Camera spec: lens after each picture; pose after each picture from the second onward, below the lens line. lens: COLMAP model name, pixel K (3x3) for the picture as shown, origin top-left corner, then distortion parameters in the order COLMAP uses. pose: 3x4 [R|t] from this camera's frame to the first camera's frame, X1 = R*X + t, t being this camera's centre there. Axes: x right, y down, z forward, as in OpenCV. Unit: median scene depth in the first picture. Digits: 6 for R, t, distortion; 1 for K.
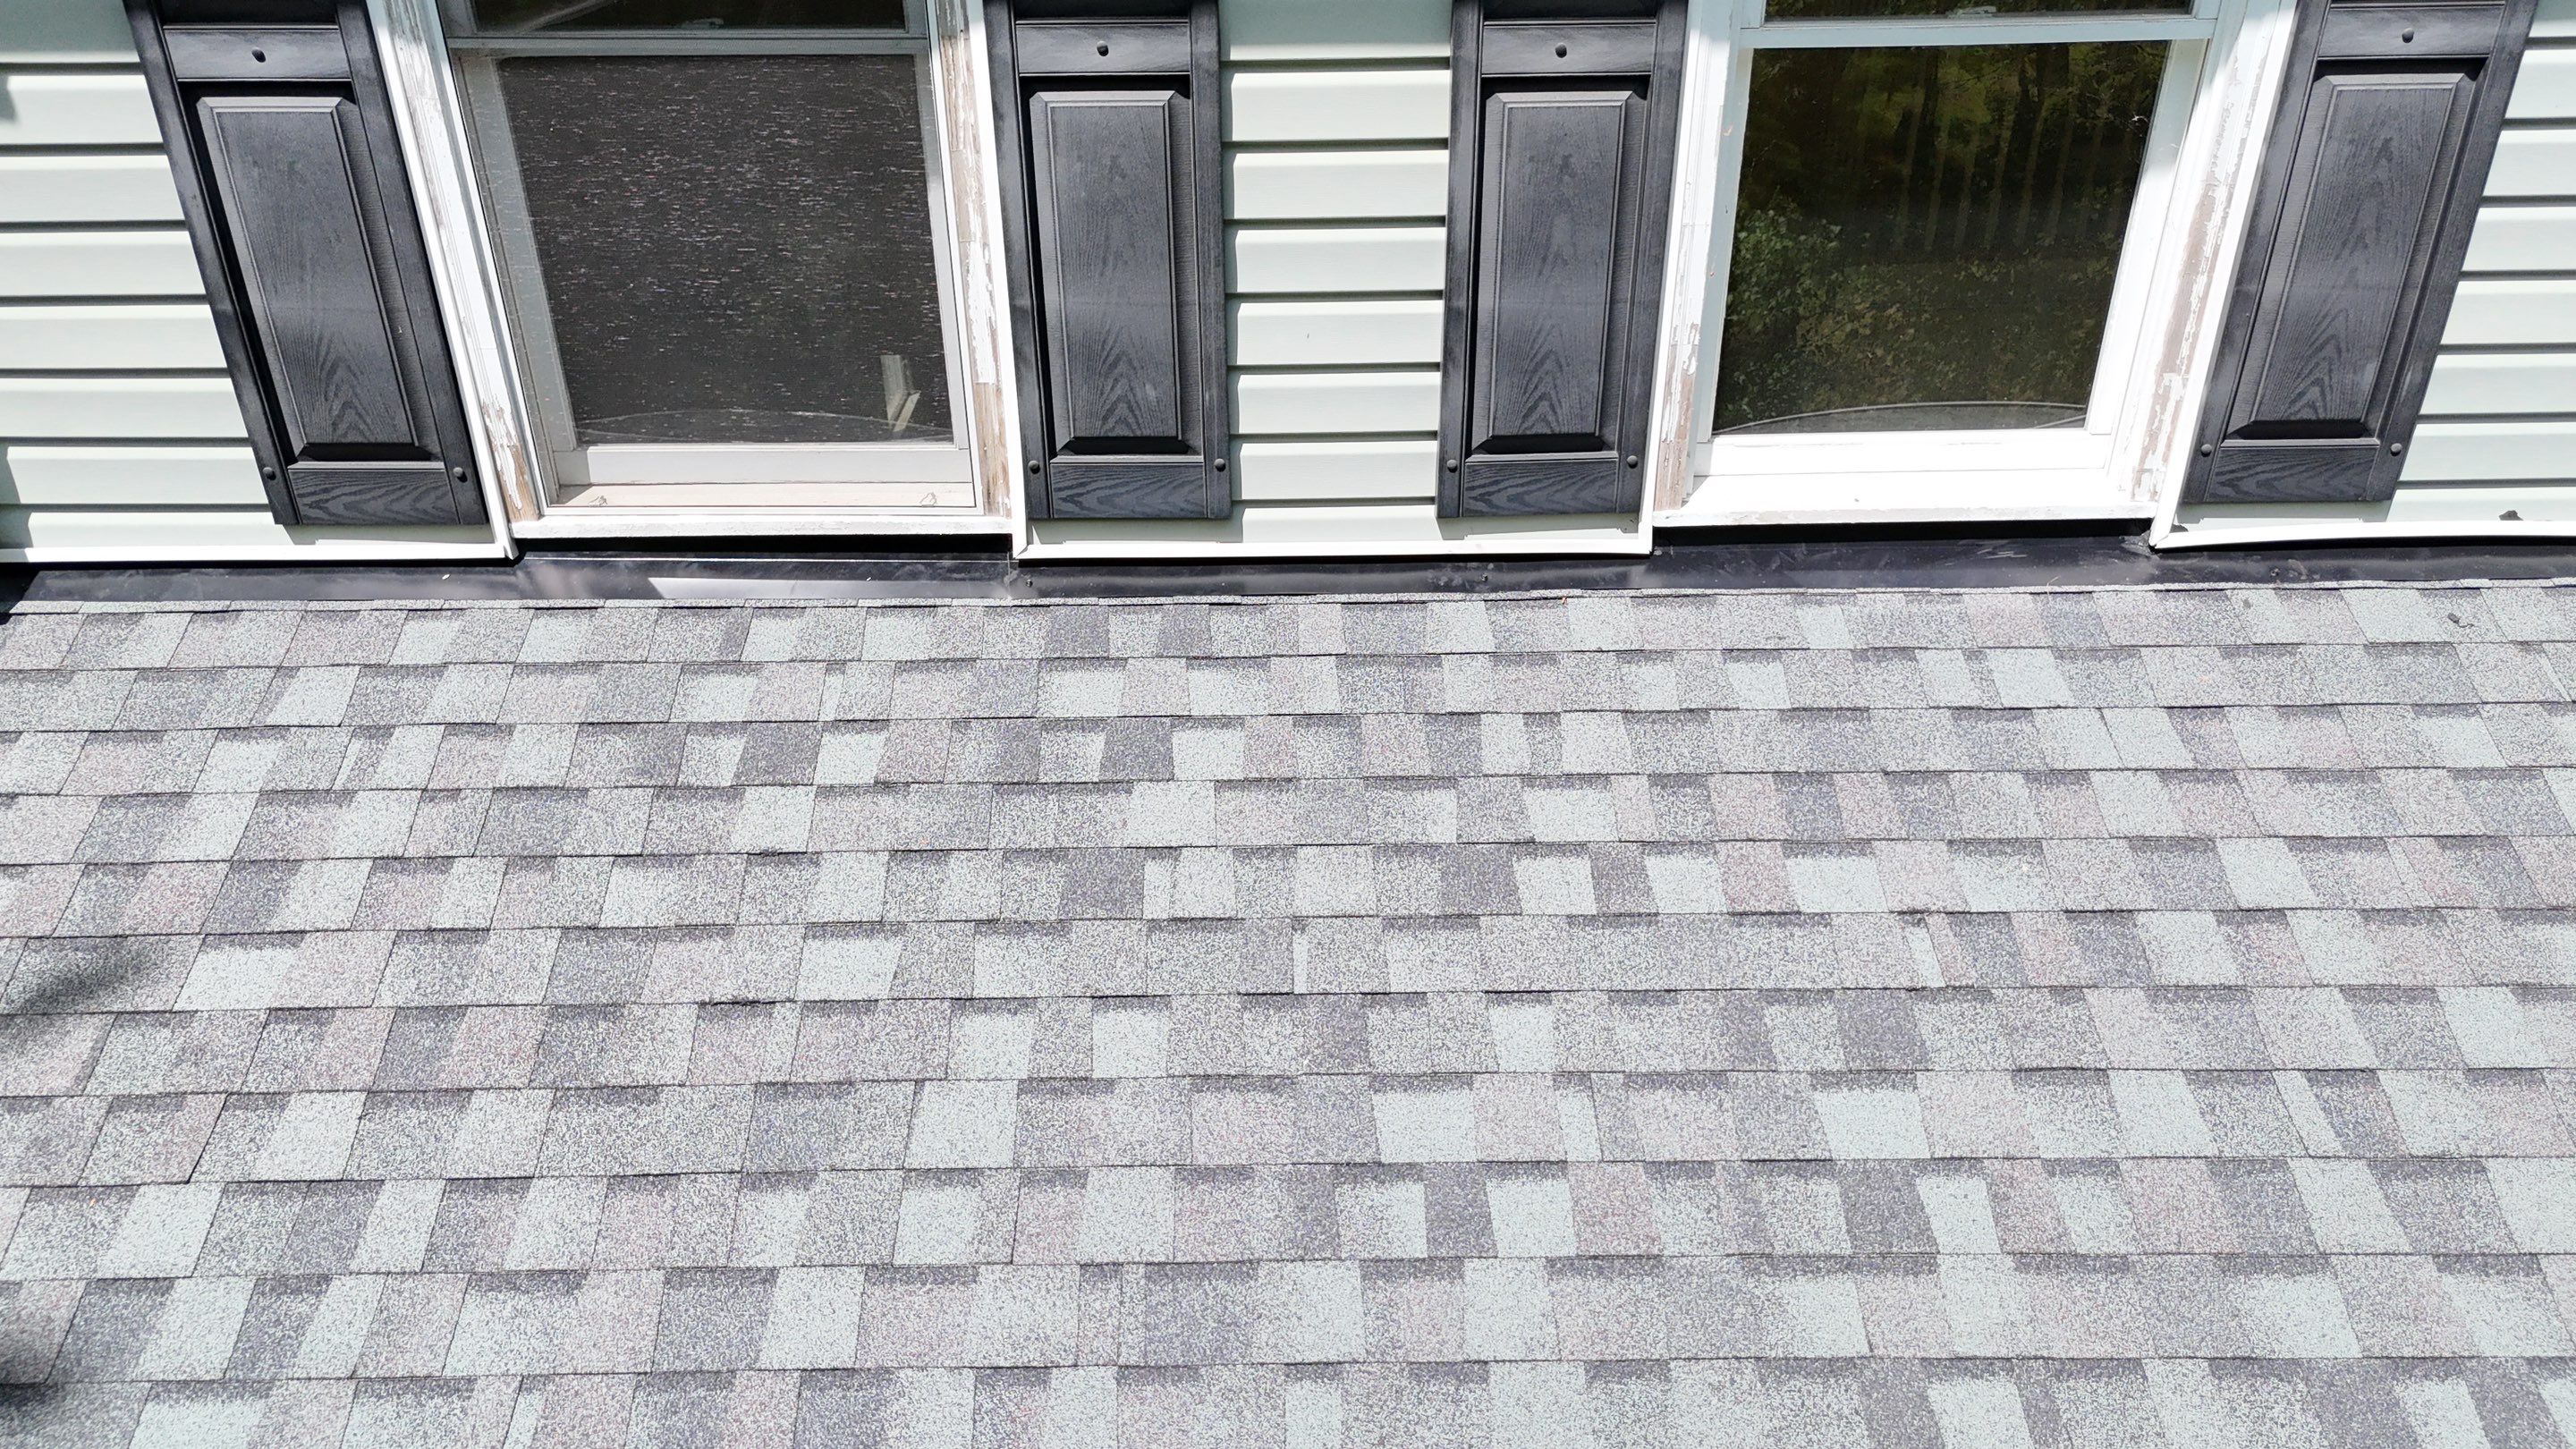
lens RADIAL K [[1895.2, 0, 1299.5], [0, 1895.2, 718.4], [0, 0, 1]] dist [0.064707, -0.062460]
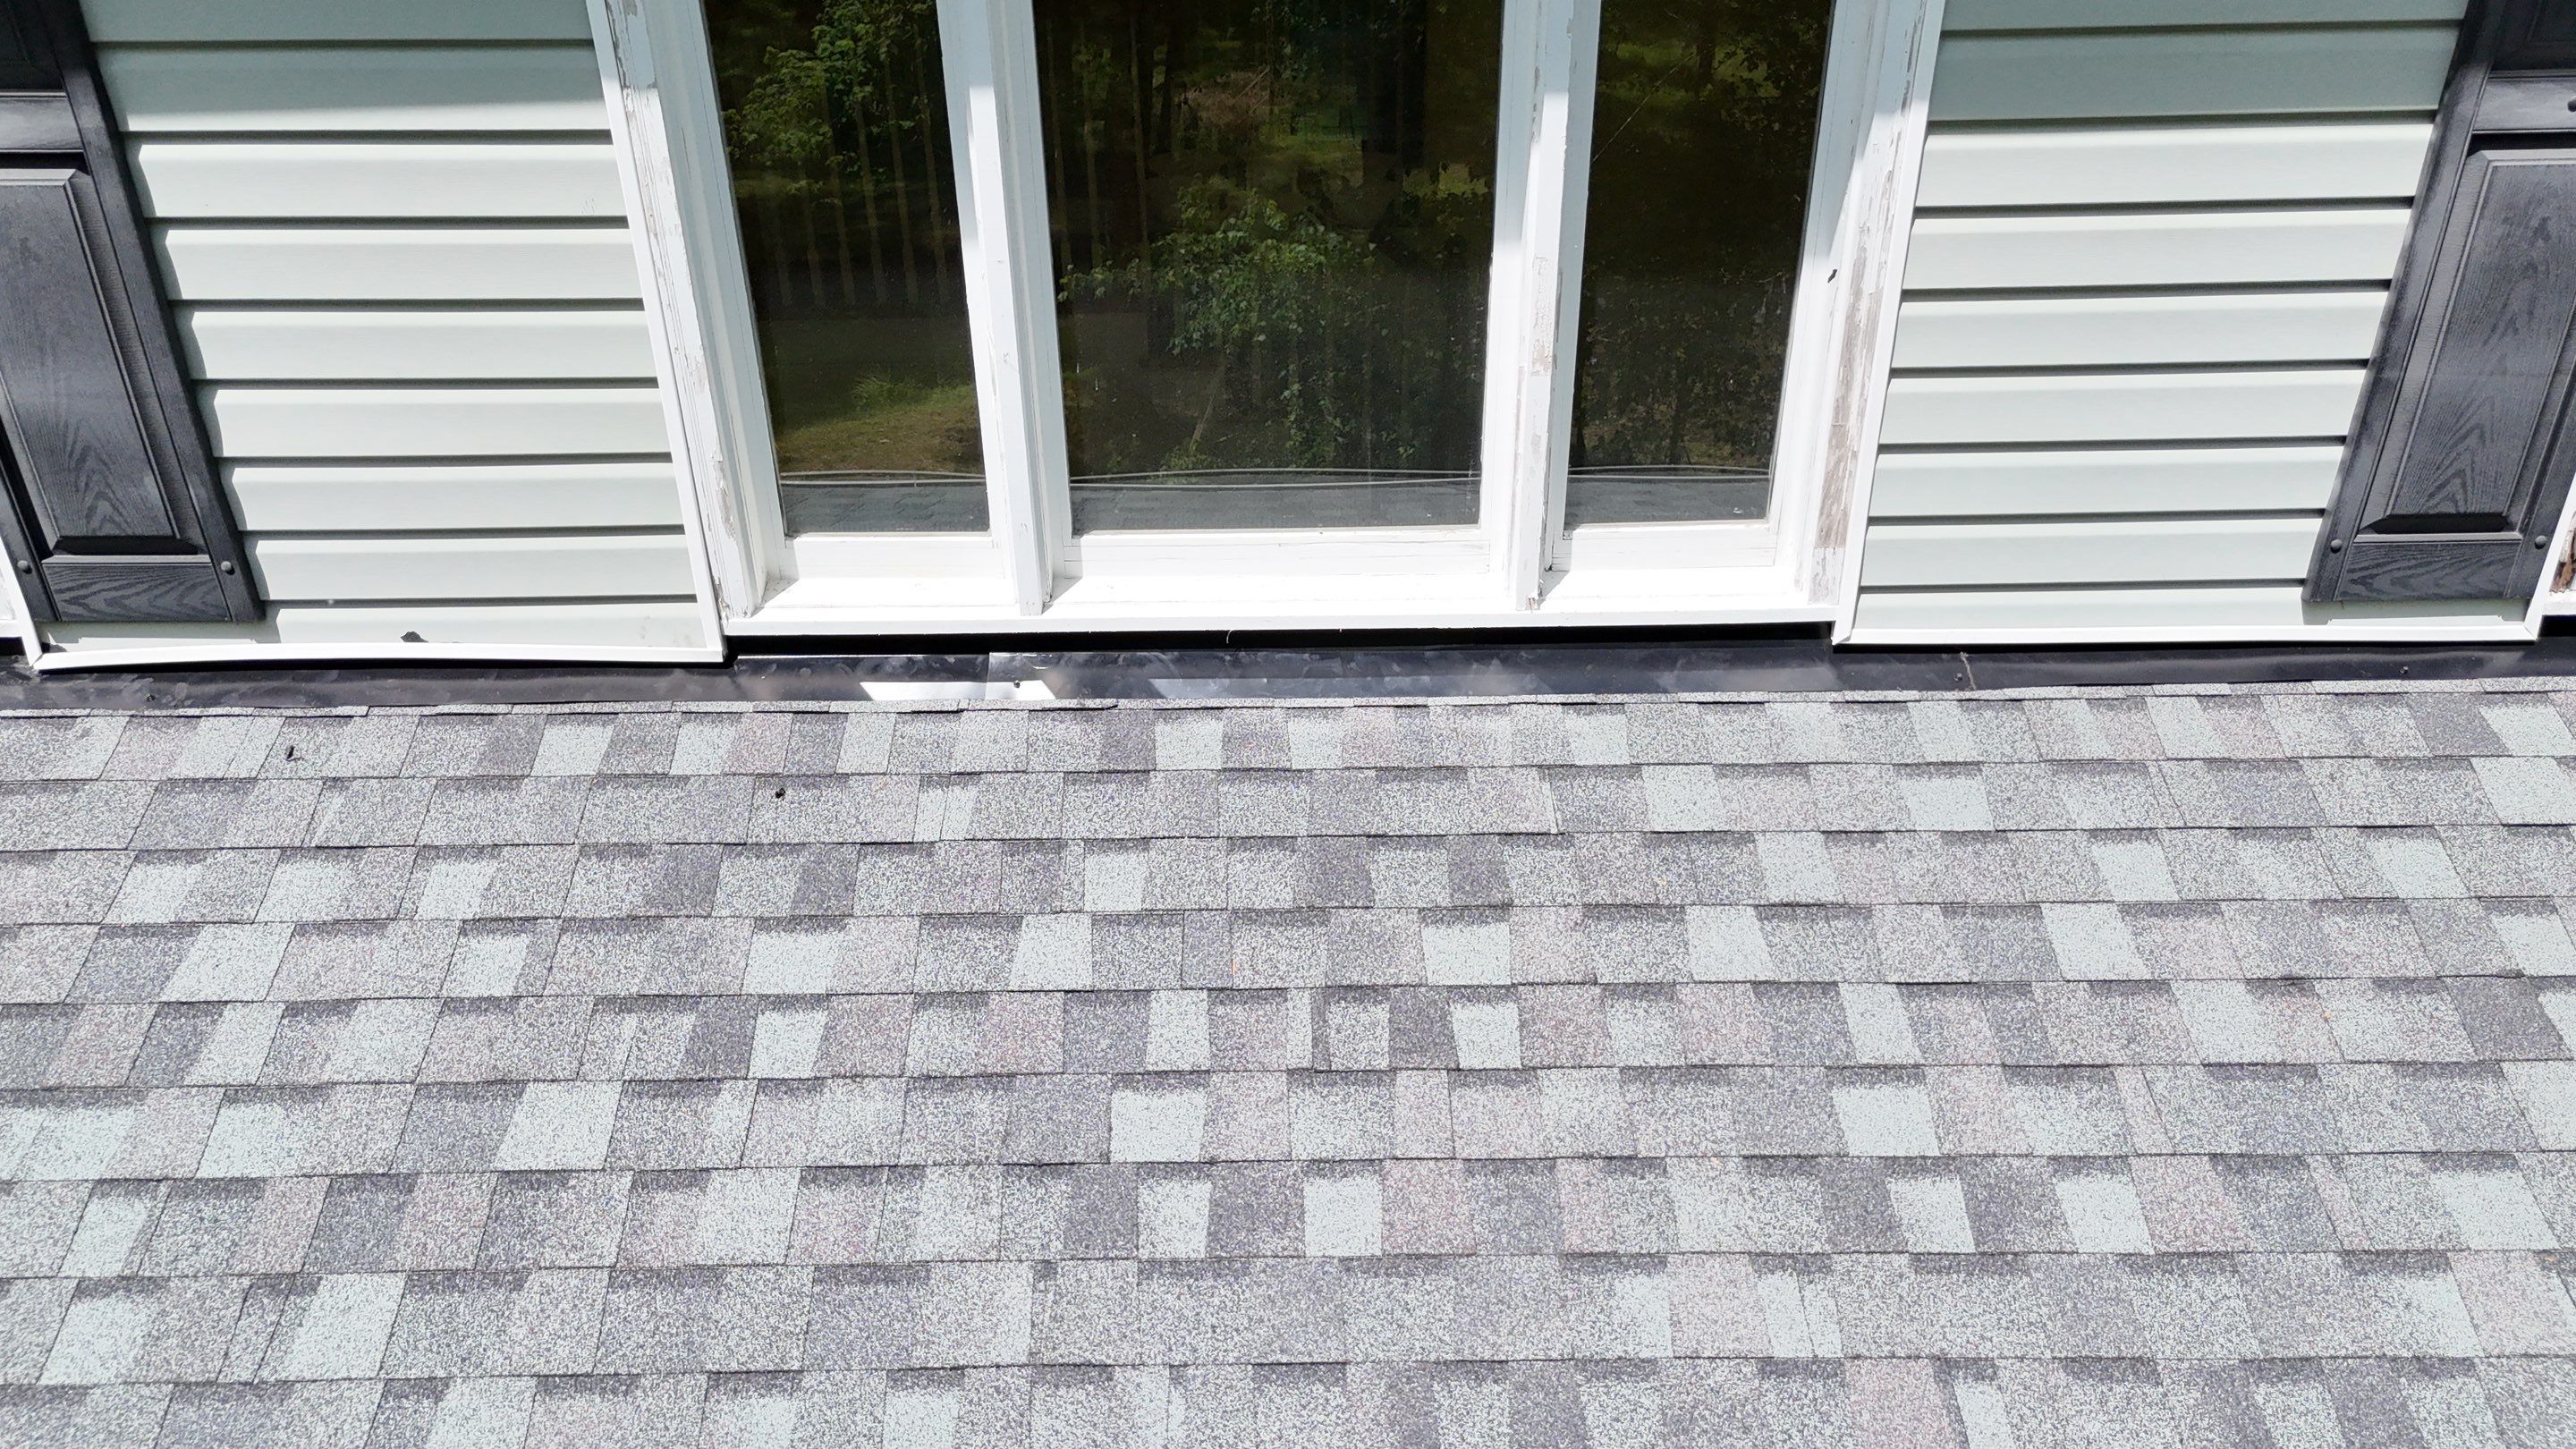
lens RADIAL K [[1895.2, 0, 1282.2], [0, 1895.2, 711.6], [0, 0, 1]] dist [0.064707, -0.062460]
pose [[0.999997, 0.001846, -0.001391, 1.162697], [-0.001856, 0.999970, -0.007553, -0.069744], [0.001377, 0.007555, 0.999971, 0.084740]]
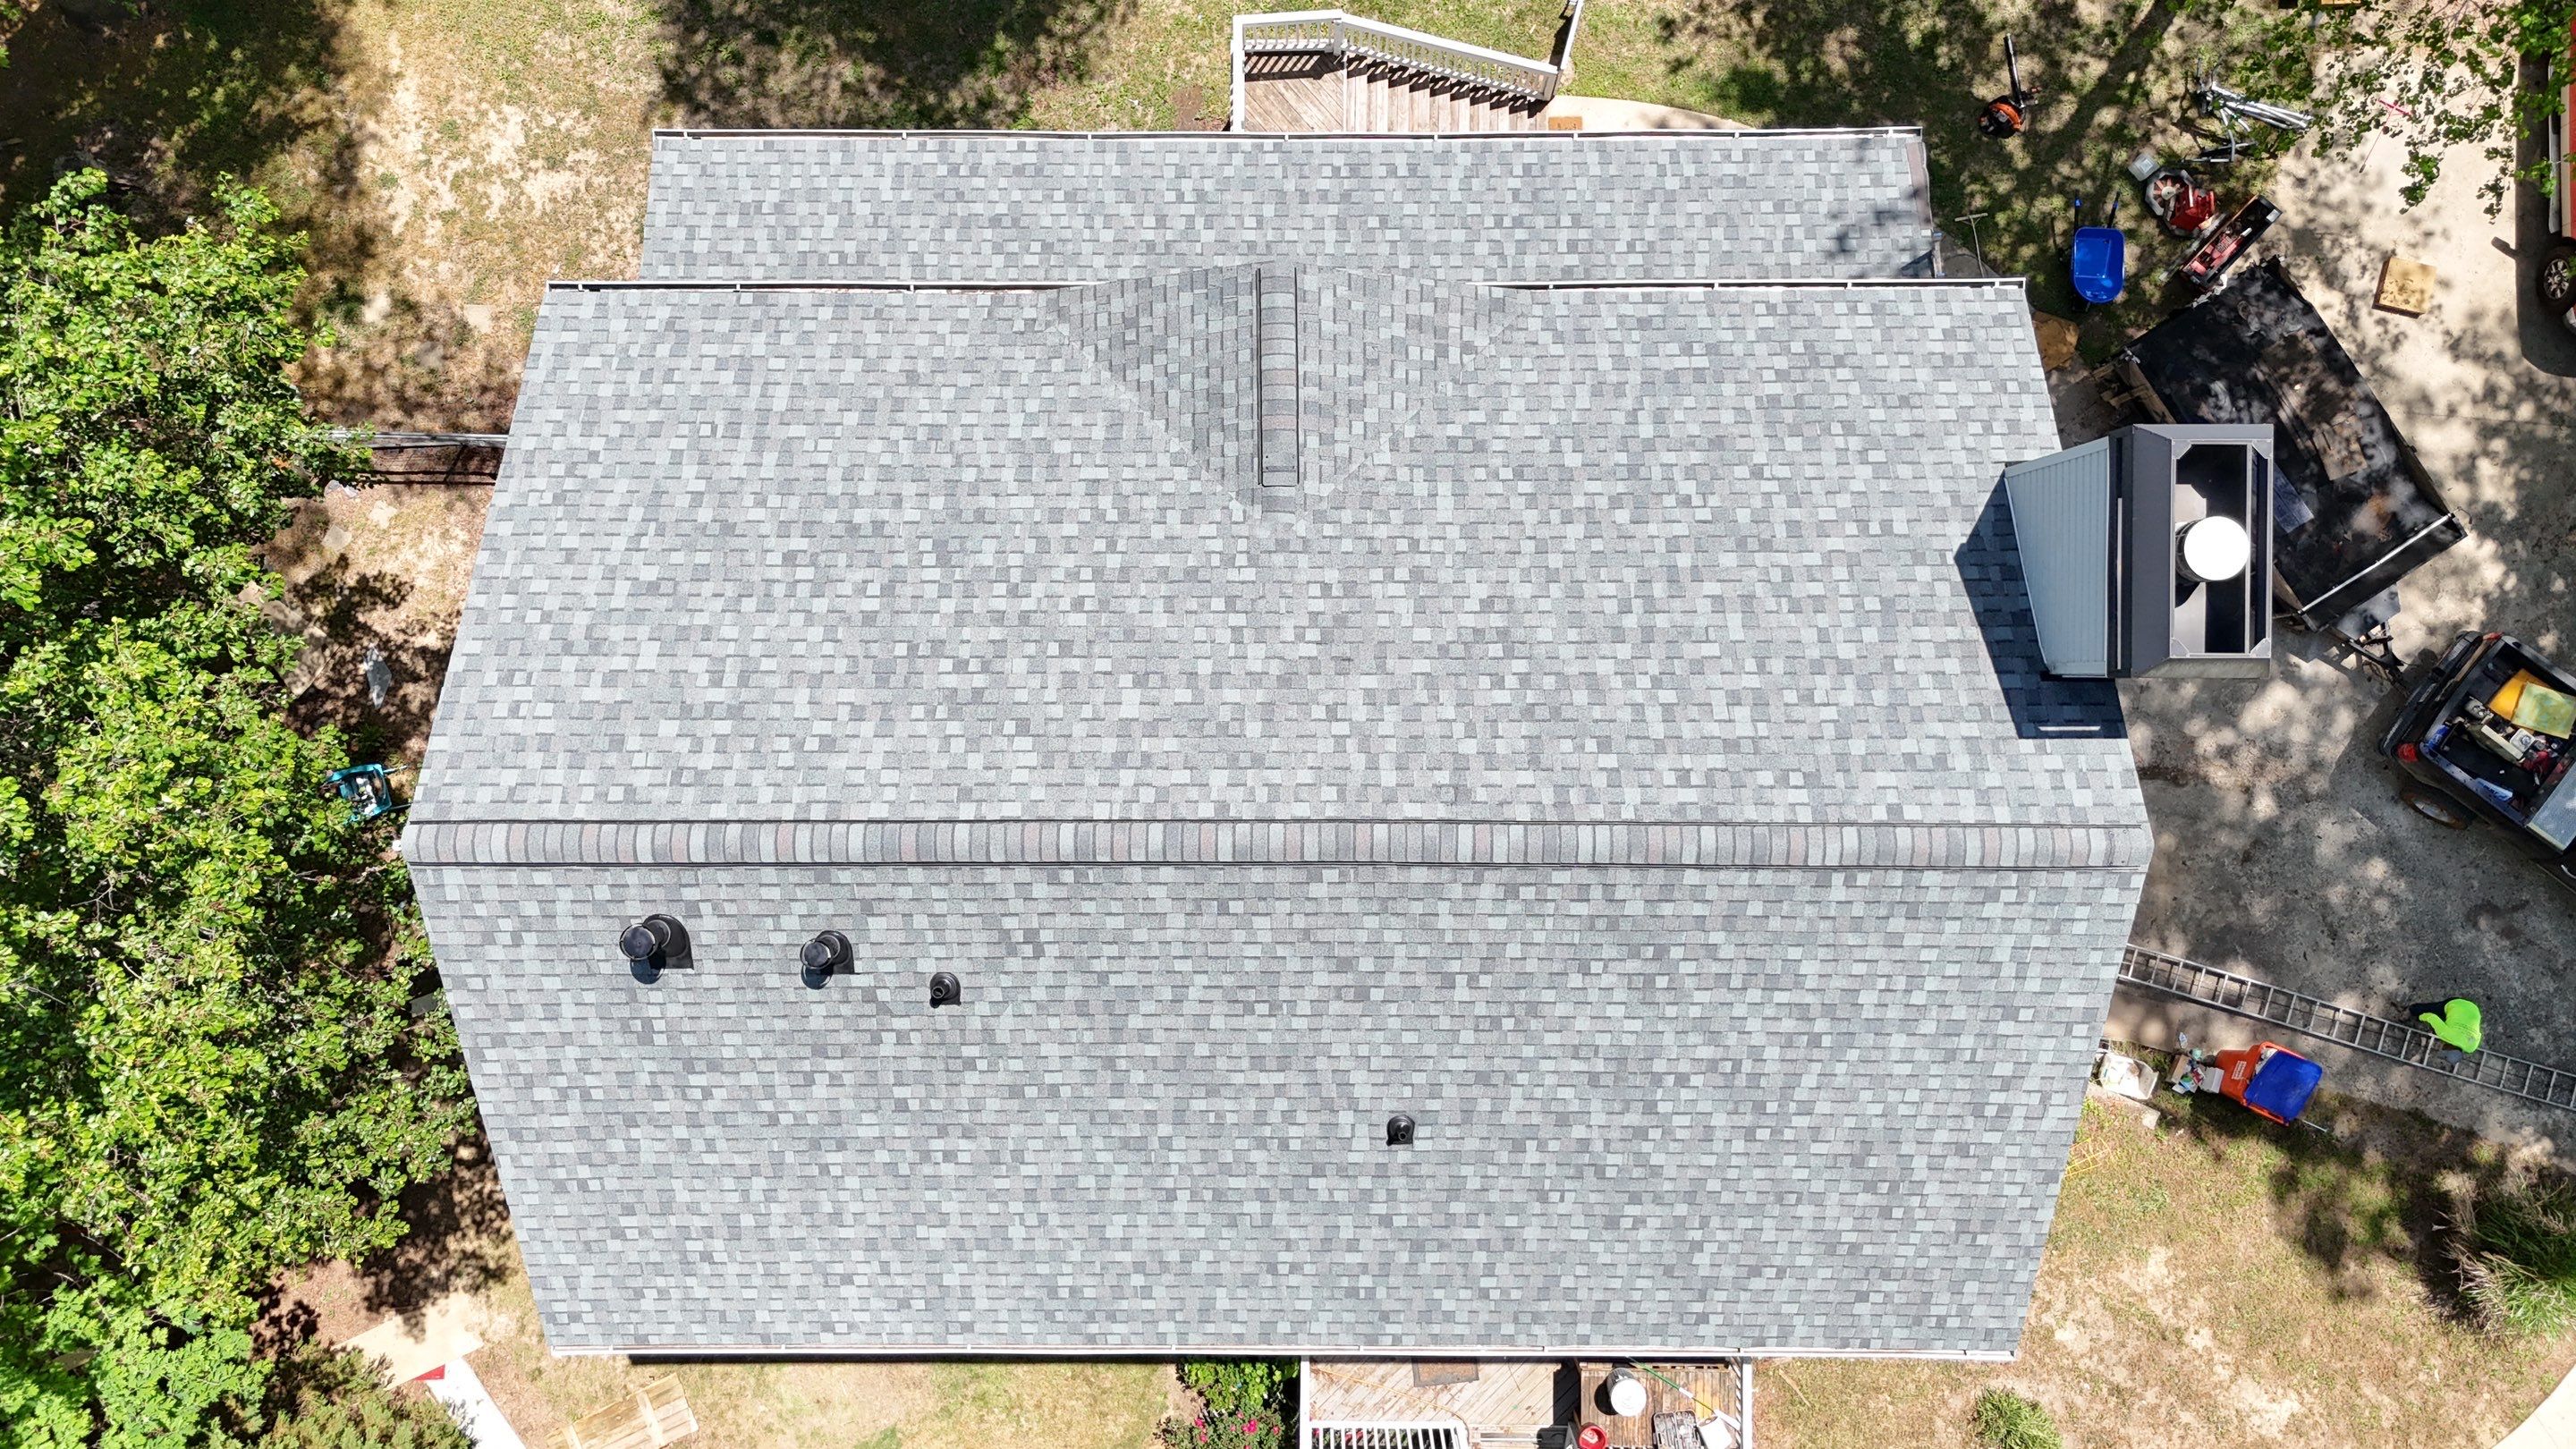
lens RADIAL K [[1895.2, 0, 1288.7], [0, 1895.2, 744.1], [0, 0, 1]] dist [0.064707, -0.062460]
pose [[-0.999714, -0.008595, 0.022301, 1.001808], [0.023519, -0.519680, 0.854037, -5.758456], [0.004249, 0.854318, 0.519733, -0.963081]]
